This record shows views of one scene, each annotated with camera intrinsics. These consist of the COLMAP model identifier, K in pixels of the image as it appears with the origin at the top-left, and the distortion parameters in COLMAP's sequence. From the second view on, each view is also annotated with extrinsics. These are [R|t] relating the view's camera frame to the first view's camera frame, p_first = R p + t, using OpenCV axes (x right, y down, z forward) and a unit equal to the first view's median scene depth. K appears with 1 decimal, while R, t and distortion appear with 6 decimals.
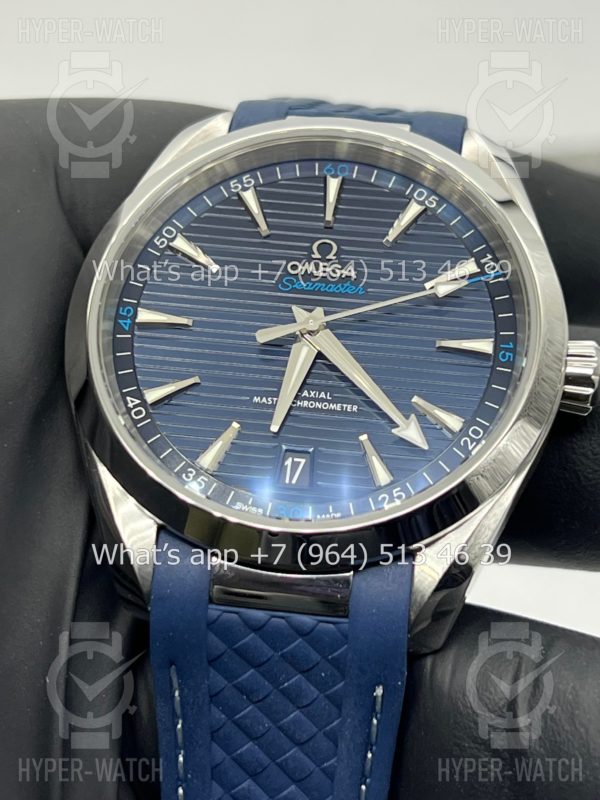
lens RADIAL K [[1890.5, 0, 296.1], [0, 1890.5, 404.2], [0, 0, 1]] dist [0.309962, 0.000000]
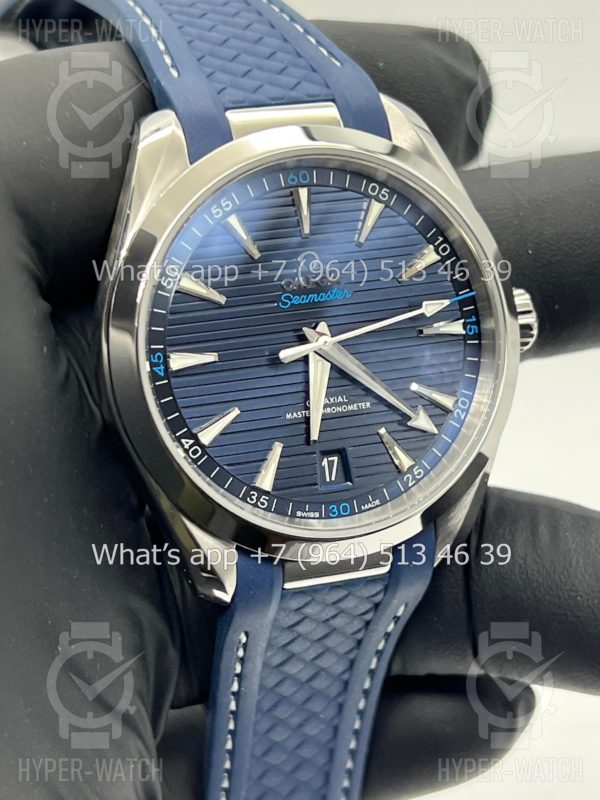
lens RADIAL K [[1890.5, 0, 298.9], [0, 1890.5, 404.6], [0, 0, 1]] dist [0.309962, 0.000000]
pose [[0.896629, -0.250807, 0.364902, -0.433593], [0.067681, 0.892055, 0.446831, -0.522604], [-0.437580, -0.375944, 0.816817, 0.055608]]
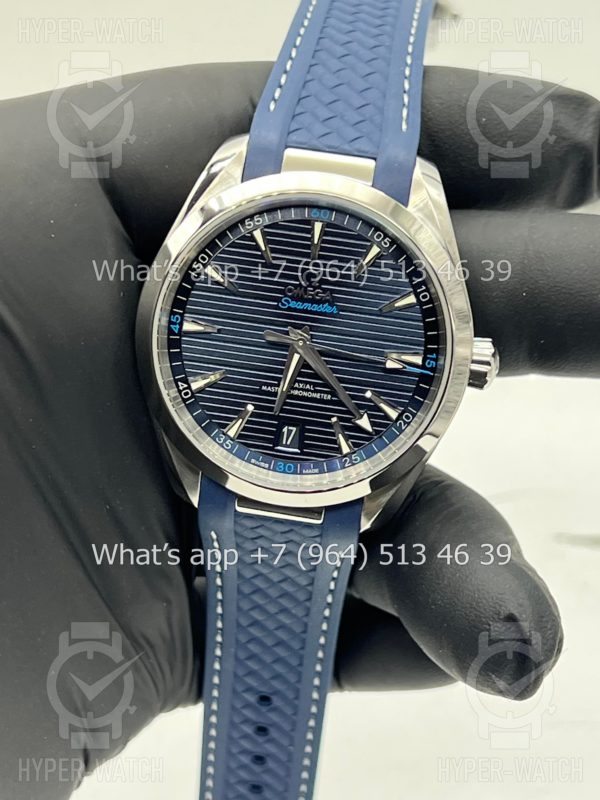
lens RADIAL K [[1890.5, 0, 284.8], [0, 1890.5, 386.5], [0, 0, 1]] dist [0.309962, 0.000000]
pose [[0.999787, 0.010322, -0.017879, 0.022483], [0.000633, 0.850304, 0.526292, -0.796102], [0.020635, -0.526191, 0.850116, -0.283411]]
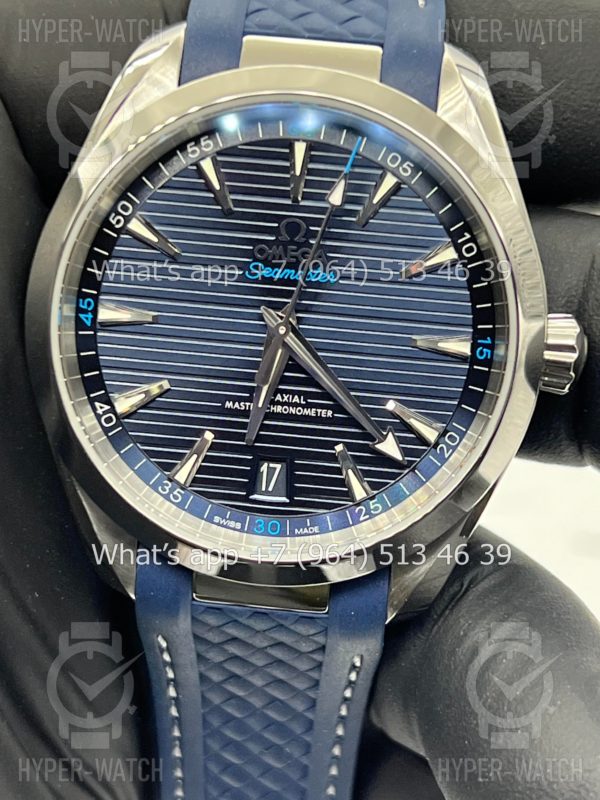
lens RADIAL K [[1890.5, 0, 305.7], [0, 1890.5, 393.5], [0, 0, 1]] dist [0.309962, 0.000000]
pose [[0.999129, -0.038761, 0.015476, 0.003894], [0.026933, 0.882049, 0.470386, -0.464820], [-0.031884, -0.469560, 0.882325, 0.137532]]
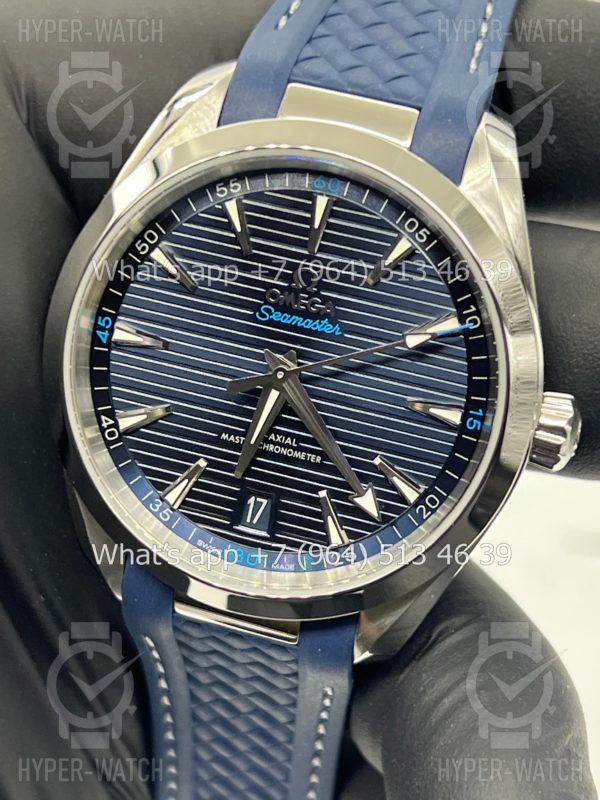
lens RADIAL K [[1890.5, 0, 295.0], [0, 1890.5, 395.6], [0, 0, 1]] dist [0.309962, 0.000000]
pose [[0.987575, 0.103177, -0.118535, 0.134044], [-0.026324, 0.852234, 0.522498, -0.550987], [0.154929, -0.512886, 0.844361, 0.158299]]
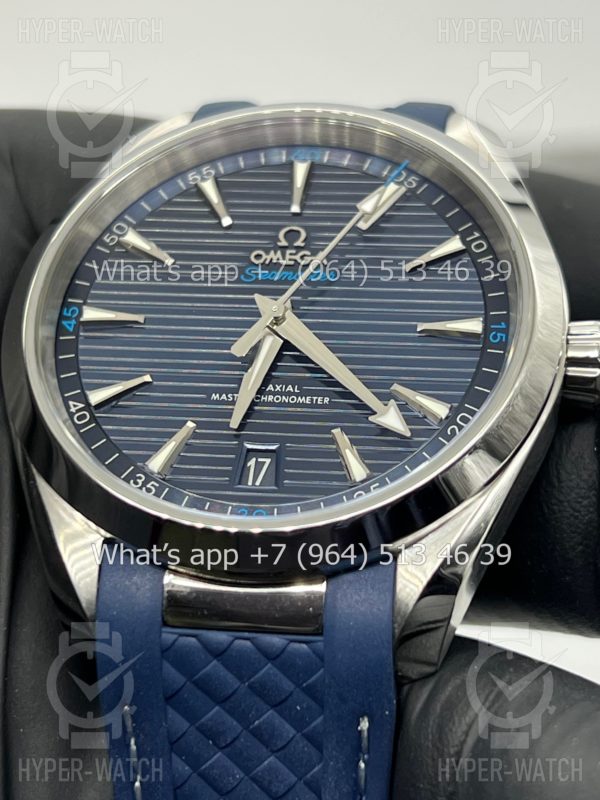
lens RADIAL K [[1890.5, 0, 298.5], [0, 1890.5, 399.7], [0, 0, 1]] dist [0.309962, 0.000000]
pose [[0.997905, -0.040017, -0.050828, 0.062125], [0.032532, 0.989561, -0.140398, 0.123146], [0.055916, 0.138450, 0.988790, 0.132477]]
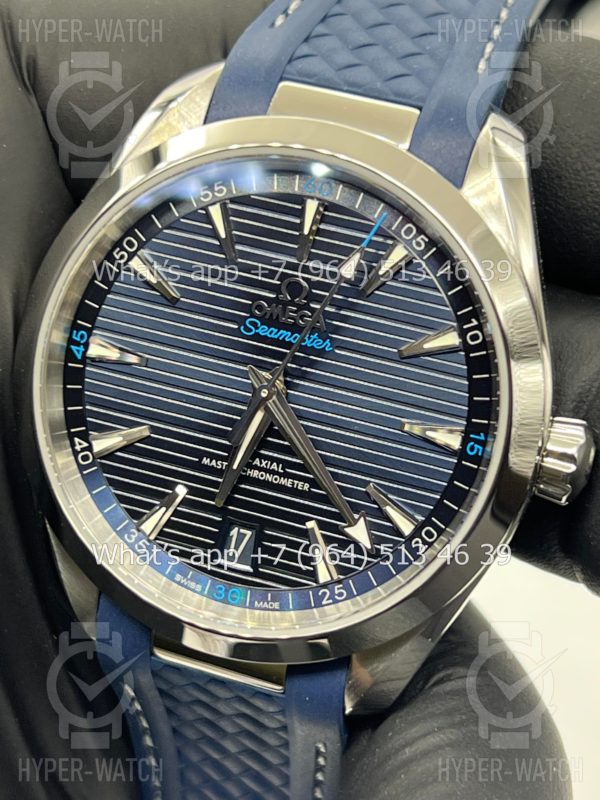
lens RADIAL K [[1890.5, 0, 303.4], [0, 1890.5, 401.5], [0, 0, 1]] dist [0.309962, 0.000000]
pose [[0.979495, 0.109597, -0.169050, 0.180596], [-0.016281, 0.879406, 0.475793, -0.472708], [0.200809, -0.463285, 0.863159, 0.214415]]
